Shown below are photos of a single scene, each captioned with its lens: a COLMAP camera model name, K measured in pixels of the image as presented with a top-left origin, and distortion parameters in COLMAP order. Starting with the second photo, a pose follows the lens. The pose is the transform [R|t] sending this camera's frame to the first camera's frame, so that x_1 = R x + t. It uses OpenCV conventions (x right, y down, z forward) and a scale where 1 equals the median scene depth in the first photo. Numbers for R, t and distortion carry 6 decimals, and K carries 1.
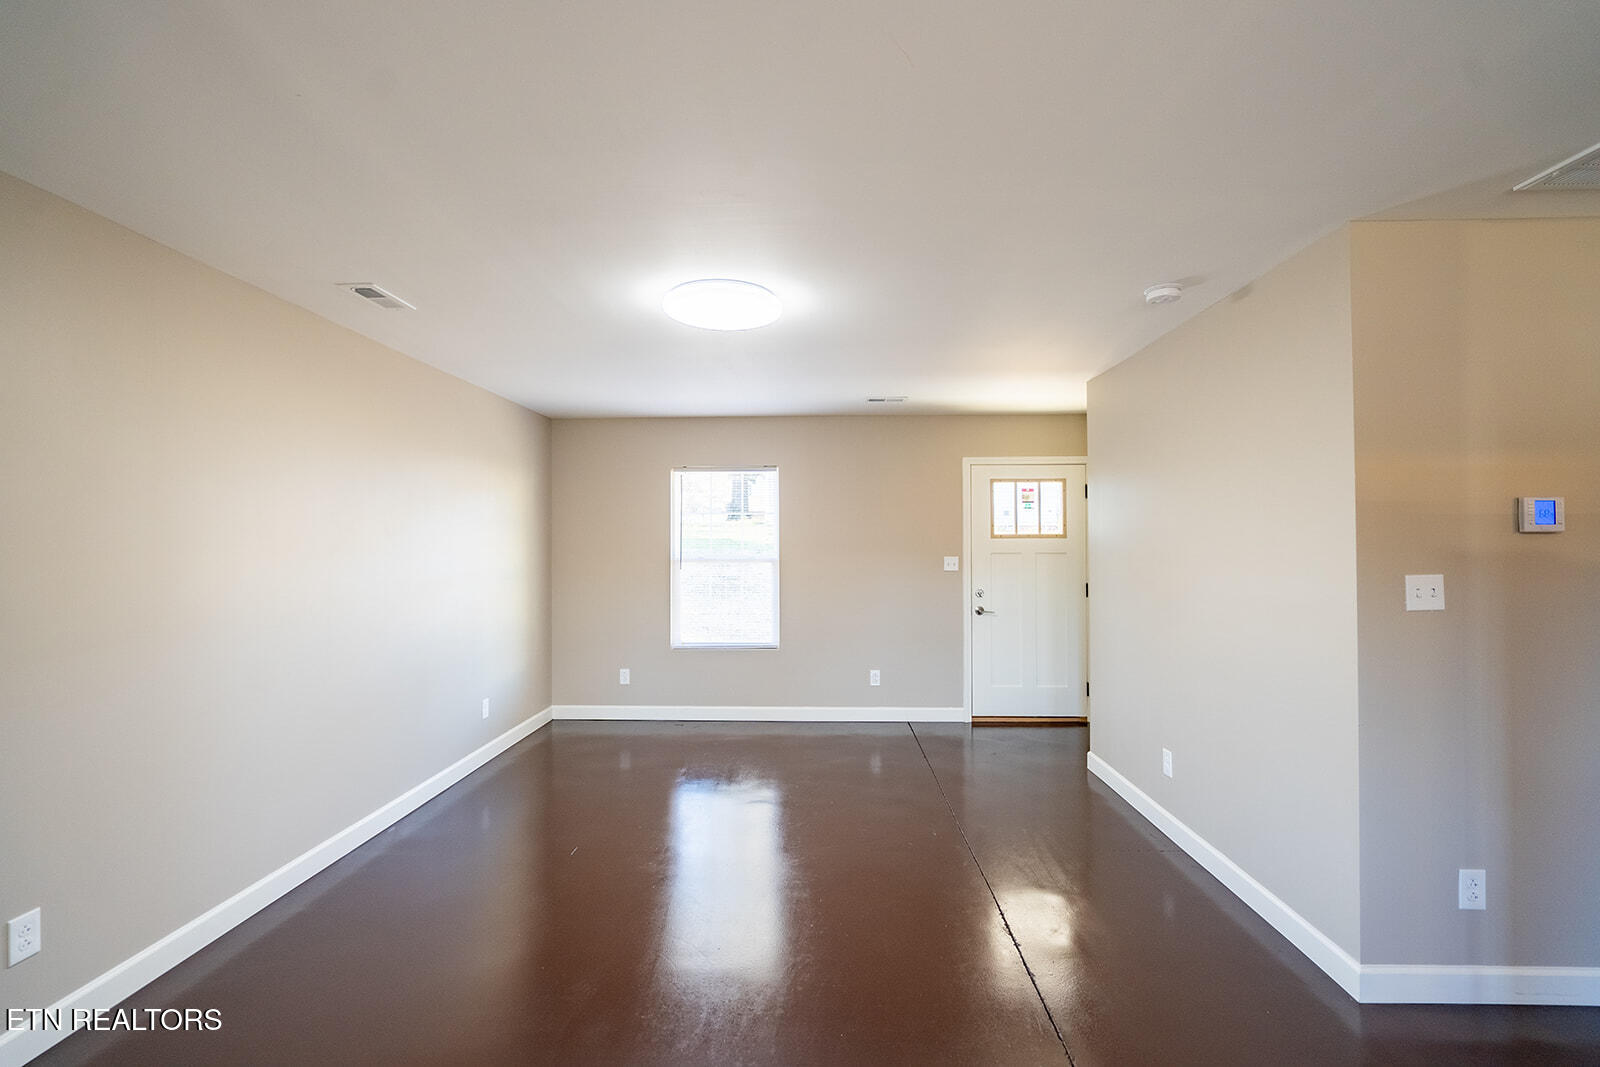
lens RADIAL K [[725.9, 0, 799.9], [0, 725.9, 531.6], [0, 0, 1]] dist [-0.003001, 0.000831]
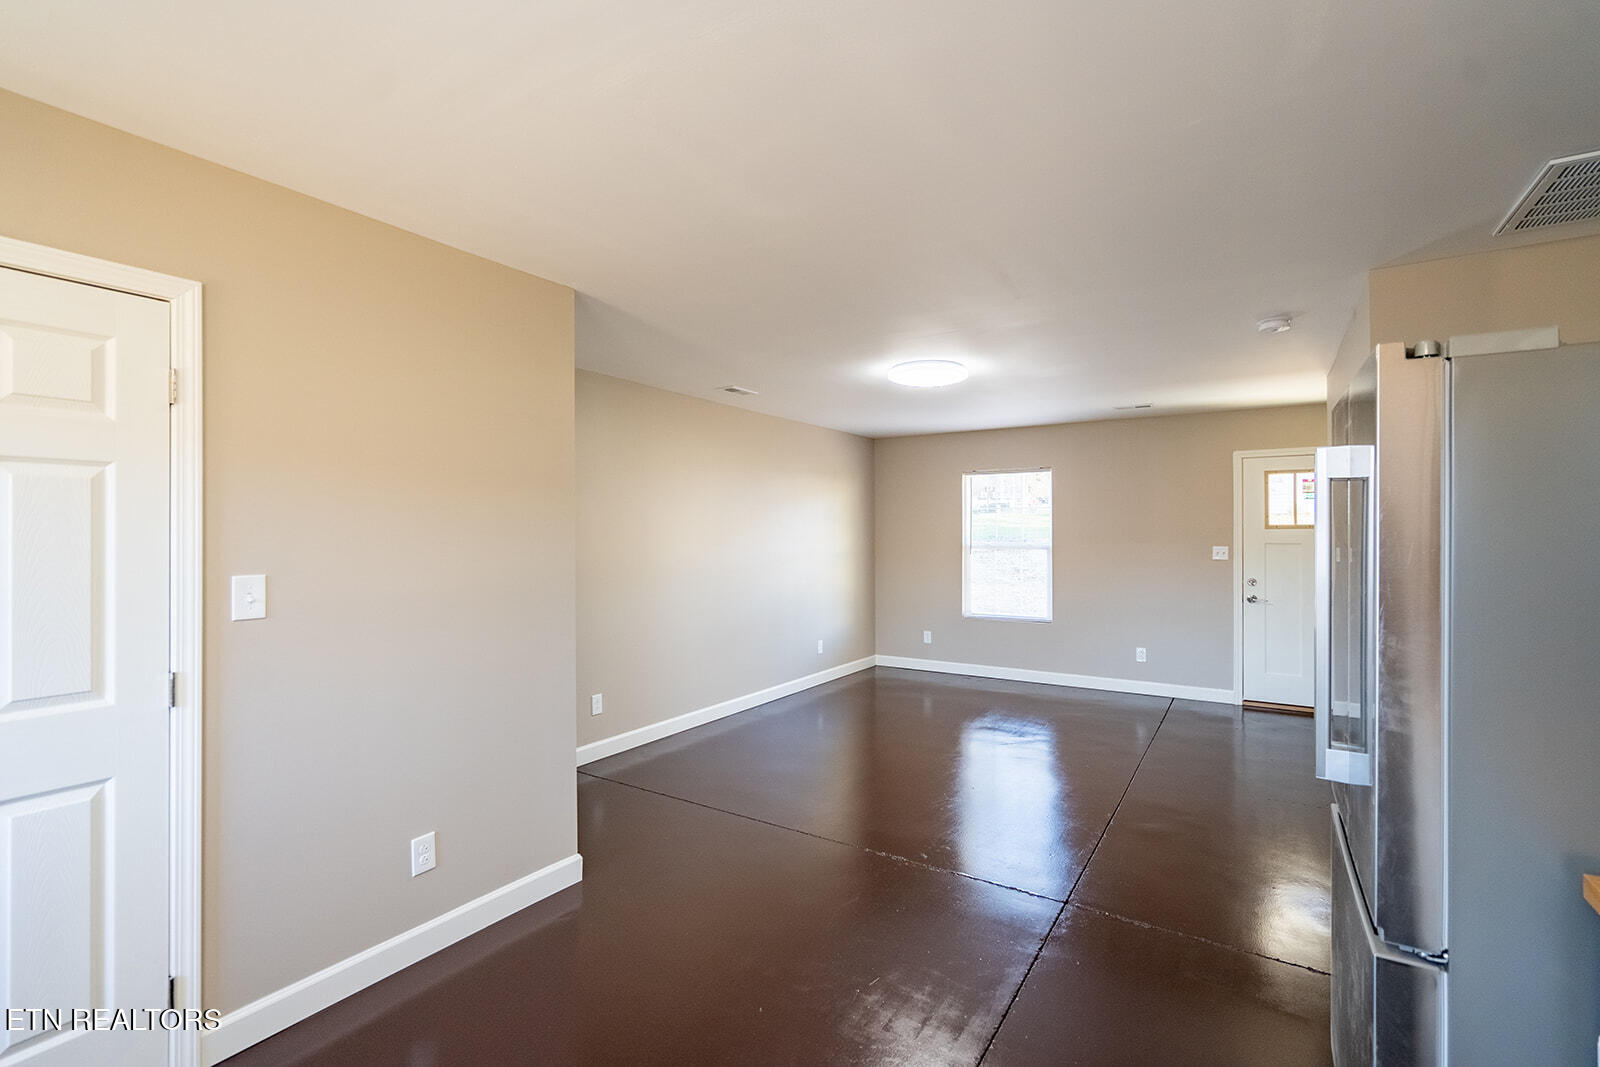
lens RADIAL K [[725.9, 0, 799.6], [0, 725.9, 534.1], [0, 0, 1]] dist [-0.003001, 0.000831]
pose [[0.860909, 0.002495, -0.508753, 0.218122], [0.005470, 0.999885, 0.014161, -0.001436], [0.508730, -0.014974, 0.860796, -0.216280]]
